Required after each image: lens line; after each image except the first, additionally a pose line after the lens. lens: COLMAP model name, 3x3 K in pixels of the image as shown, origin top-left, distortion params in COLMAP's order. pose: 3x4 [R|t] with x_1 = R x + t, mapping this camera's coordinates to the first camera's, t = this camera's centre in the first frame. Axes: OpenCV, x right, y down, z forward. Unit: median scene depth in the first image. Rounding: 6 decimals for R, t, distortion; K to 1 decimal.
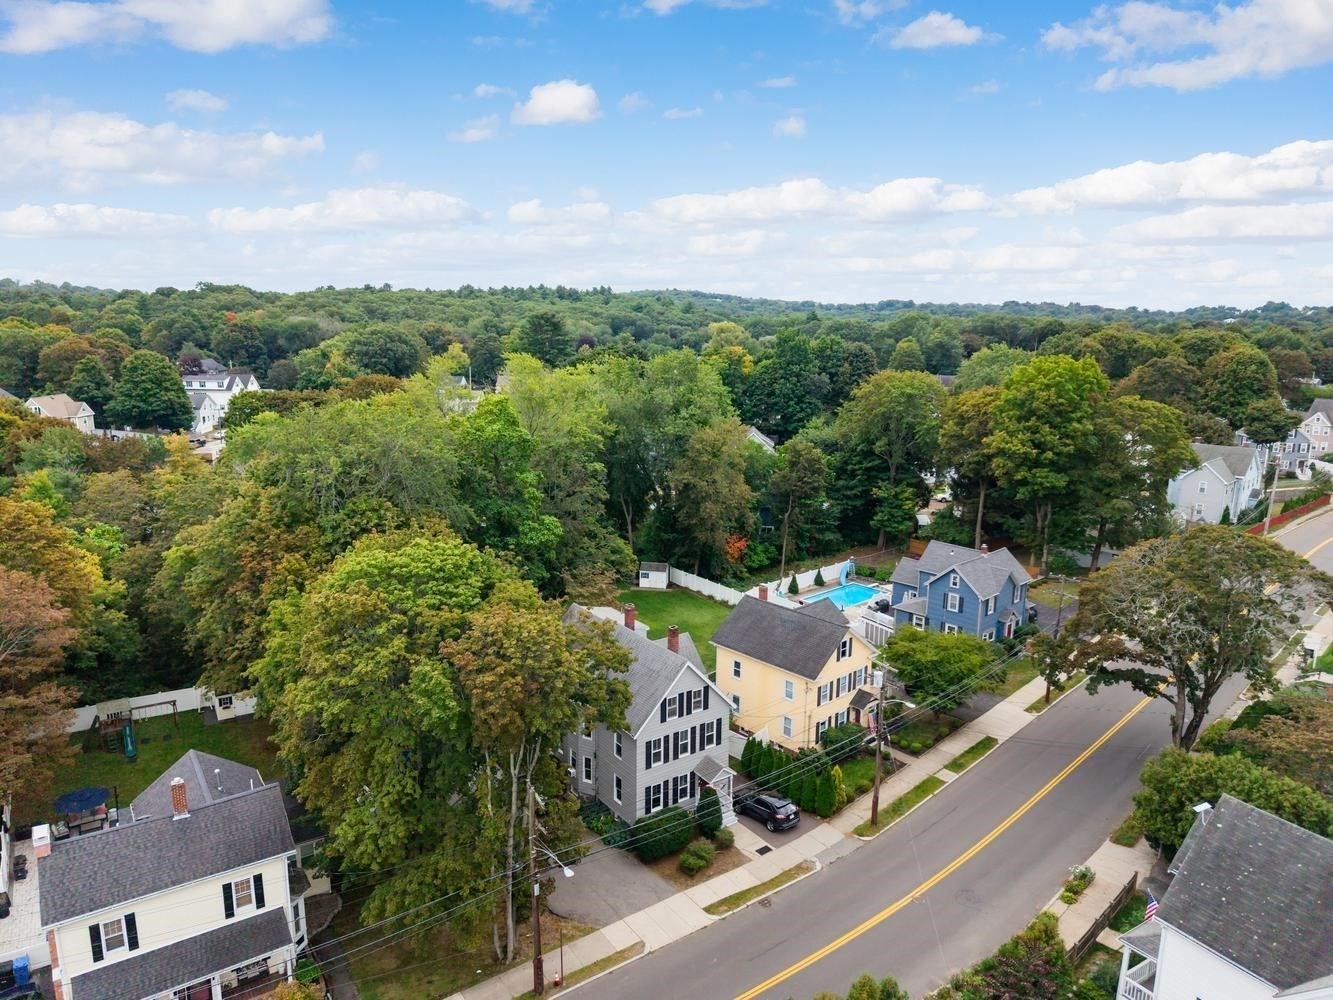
lens RADIAL K [[890.5, 0, 666.5], [0, 890.5, 500.0], [0, 0, 1]] dist [0.058004, -0.059622]
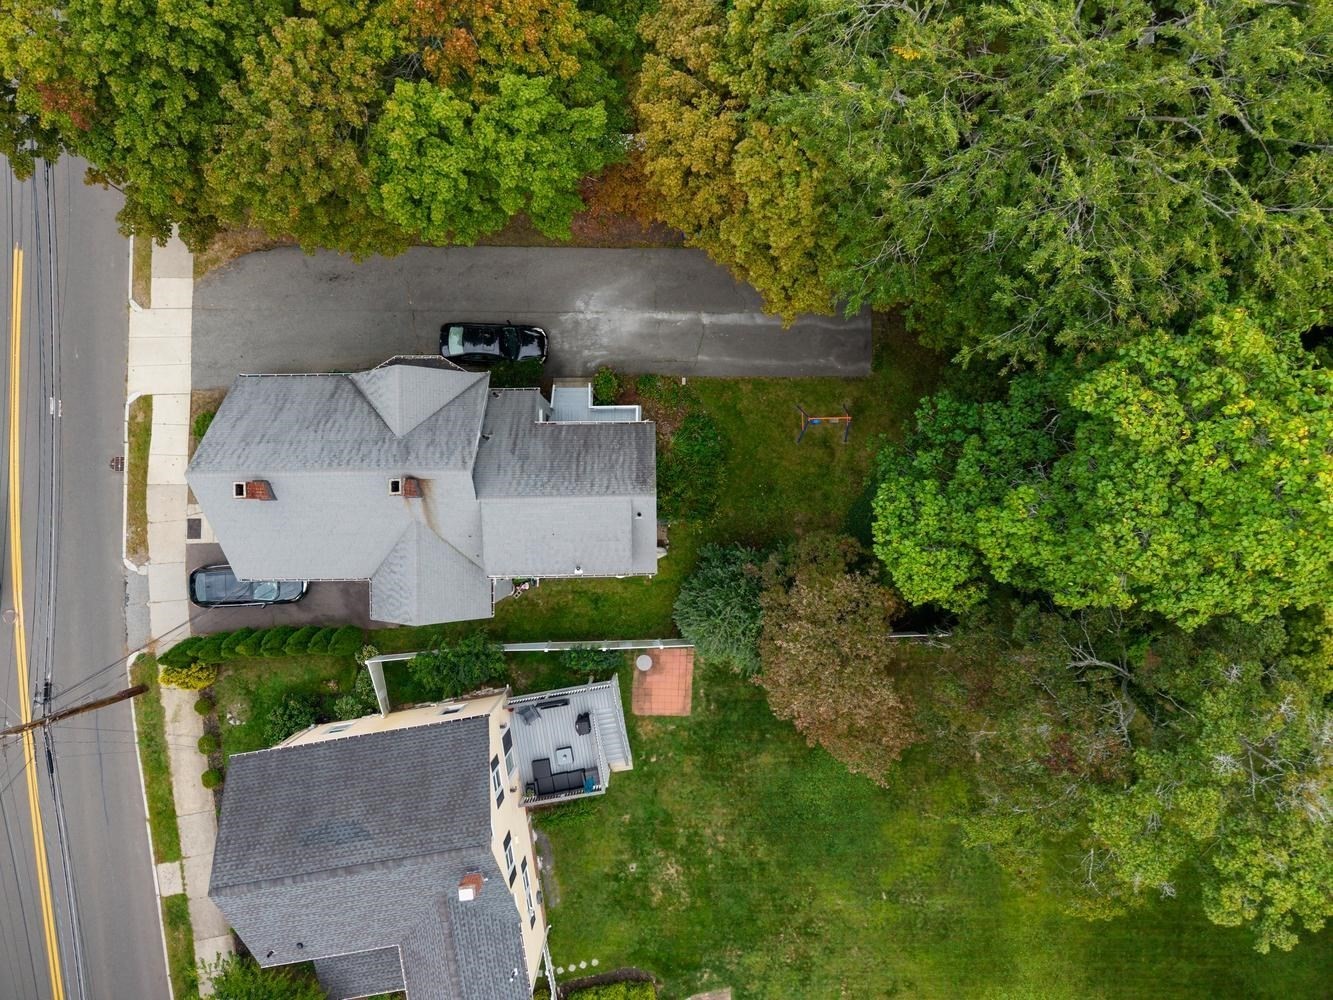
lens RADIAL K [[898.7, 0, 666.5], [0, 898.7, 500.0], [0, 0, 1]] dist [0.068795, -0.104694]
pose [[-0.564589, 0.825045, -0.023221, -0.087064], [-0.175867, -0.092765, 0.980033, -0.313803], [0.806418, 0.557400, 0.197472, 0.839776]]
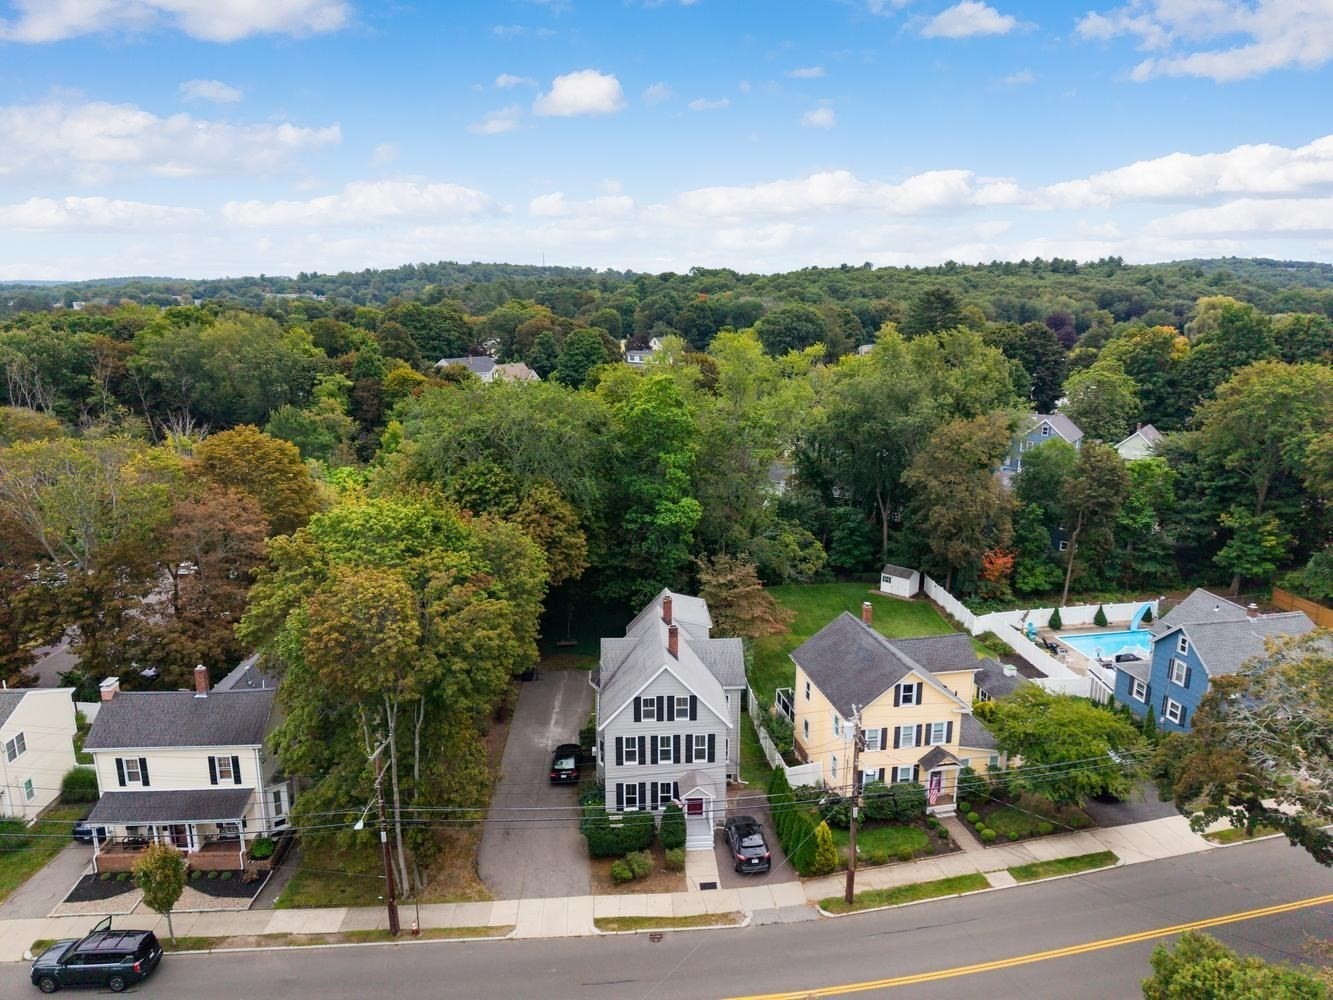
lens RADIAL K [[898.7, 0, 666.5], [0, 898.7, 500.0], [0, 0, 1]] dist [0.068795, -0.104694]
pose [[0.849273, 0.108101, -0.516769, 0.364748], [-0.097027, 0.994100, 0.048495, -0.026801], [0.518962, 0.008955, 0.854750, 0.140265]]
